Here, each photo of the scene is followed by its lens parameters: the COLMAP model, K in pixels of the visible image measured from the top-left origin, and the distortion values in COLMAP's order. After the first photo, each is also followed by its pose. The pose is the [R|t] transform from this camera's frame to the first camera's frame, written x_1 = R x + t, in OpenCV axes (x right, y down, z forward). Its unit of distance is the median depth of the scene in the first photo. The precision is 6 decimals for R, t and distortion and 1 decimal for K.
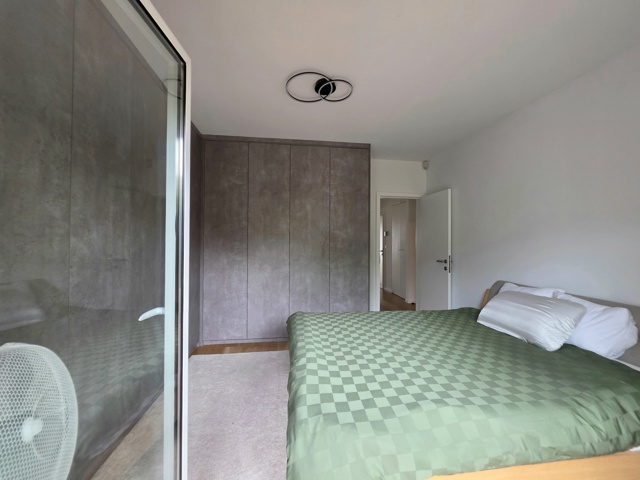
lens RADIAL K [[256.5, 0, 321.1], [0, 256.5, 240.6], [0, 0, 1]] dist [-0.004689, 0.000216]
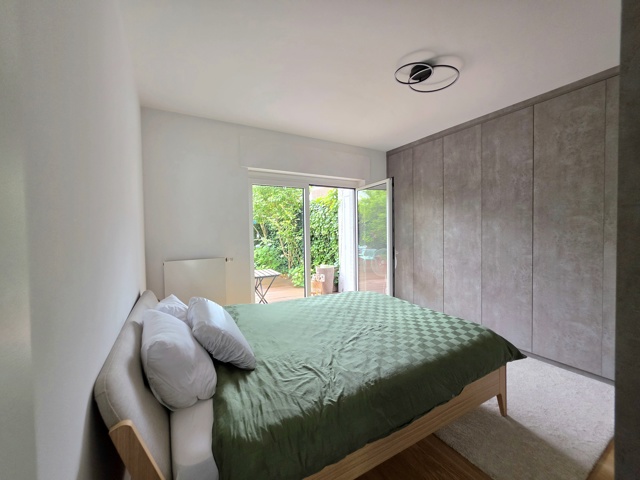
lens RADIAL K [[256.5, 0, 320.8], [0, 256.5, 238.8], [0, 0, 1]] dist [-0.004689, 0.000216]
pose [[-0.925327, 0.025500, -0.378313, 0.955983], [0.015435, 0.999442, 0.029613, -0.019963], [0.378857, 0.021563, -0.925204, 2.252527]]
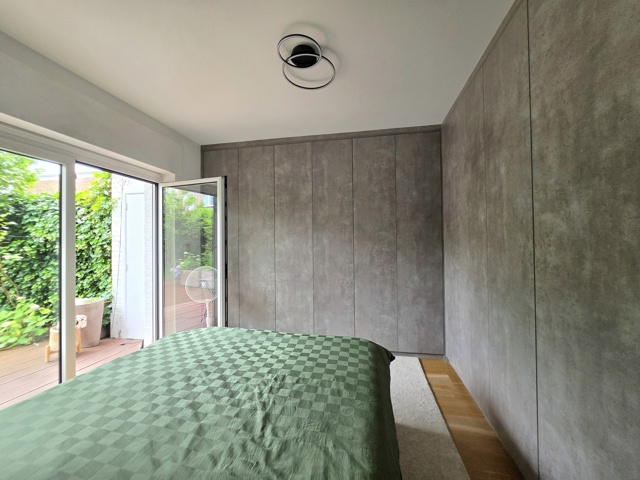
lens RADIAL K [[256.5, 0, 320.5], [0, 256.5, 239.7], [0, 0, 1]] dist [-0.004689, 0.000216]
pose [[-0.323104, -0.008697, -0.946324, 0.989346], [0.012502, 0.999831, -0.013458, -0.006197], [0.946281, -0.016179, -0.322941, 1.679302]]
